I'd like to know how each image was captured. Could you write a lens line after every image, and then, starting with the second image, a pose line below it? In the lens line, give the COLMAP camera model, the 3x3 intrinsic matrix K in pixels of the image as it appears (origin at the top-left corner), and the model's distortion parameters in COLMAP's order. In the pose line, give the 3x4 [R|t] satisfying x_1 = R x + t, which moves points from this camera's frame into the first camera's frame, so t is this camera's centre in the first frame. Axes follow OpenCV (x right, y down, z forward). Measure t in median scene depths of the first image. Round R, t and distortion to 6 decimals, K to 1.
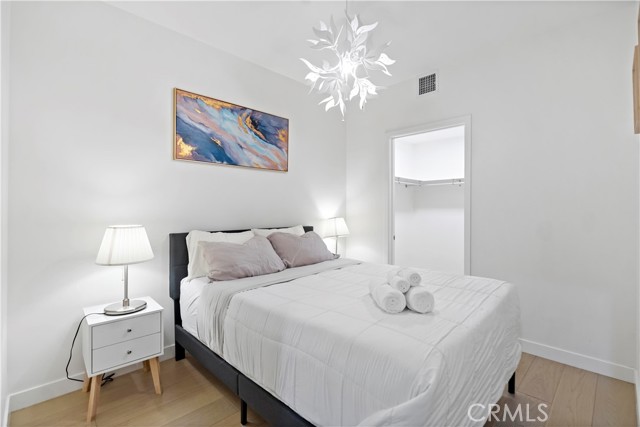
lens RADIAL K [[288.9, 0, 321.8], [0, 288.9, 211.2], [0, 0, 1]] dist [0.004470, 0.001432]
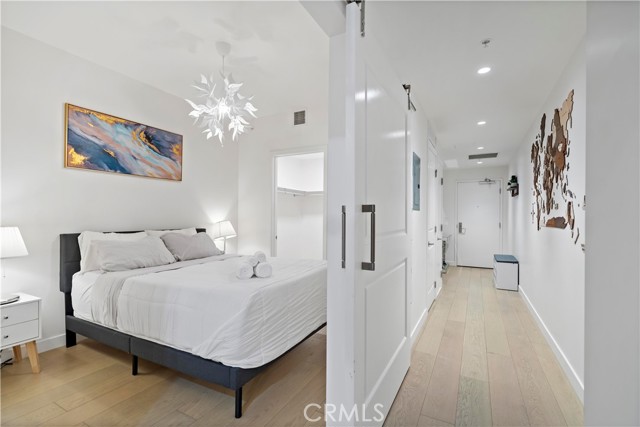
lens RADIAL K [[288.9, 0, 319.0], [0, 288.9, 216.6], [0, 0, 1]] dist [0.004470, 0.001432]
pose [[0.958323, 0.003832, 0.285661, 0.103784], [-0.002186, 0.999979, -0.006081, 0.014200], [-0.285678, 0.005203, 0.958311, -0.339752]]
